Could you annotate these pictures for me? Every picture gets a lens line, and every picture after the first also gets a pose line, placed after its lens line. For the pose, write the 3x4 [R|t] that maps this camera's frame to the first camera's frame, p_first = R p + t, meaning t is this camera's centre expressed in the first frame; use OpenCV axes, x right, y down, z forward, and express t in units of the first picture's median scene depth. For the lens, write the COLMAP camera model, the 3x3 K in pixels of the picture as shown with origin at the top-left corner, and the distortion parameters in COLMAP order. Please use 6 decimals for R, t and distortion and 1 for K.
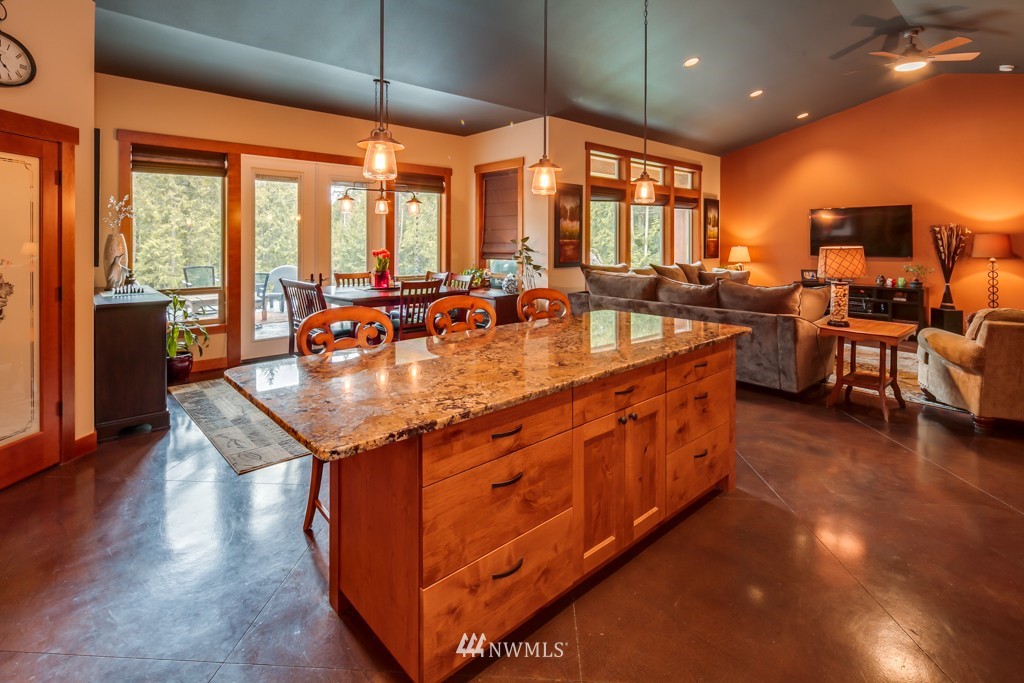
lens RADIAL K [[512.5, 0, 503.1], [0, 512.5, 241.7], [0, 0, 1]] dist [0.000778, -0.000758]
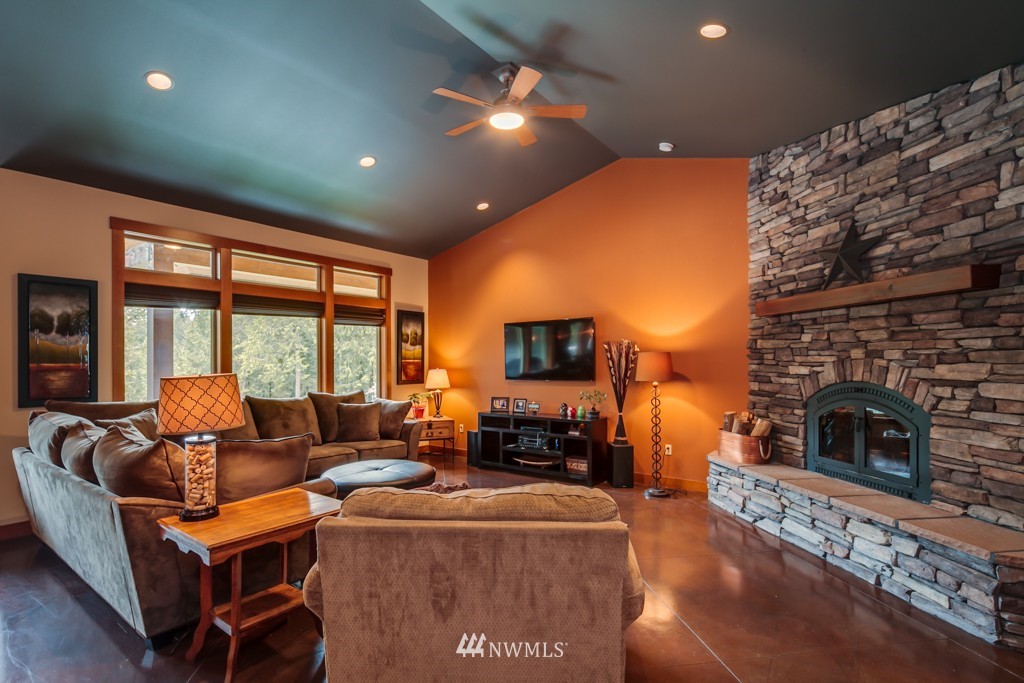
lens RADIAL K [[506.5, 0, 512.7], [0, 506.5, 362.8], [0, 0, 1]] dist [0.018651, -0.000300]
pose [[0.980964, -0.008929, 0.193987, 0.523521], [0.009087, 0.999959, 0.000073, -0.000019], [-0.193979, 0.001691, 0.981004, 0.231924]]
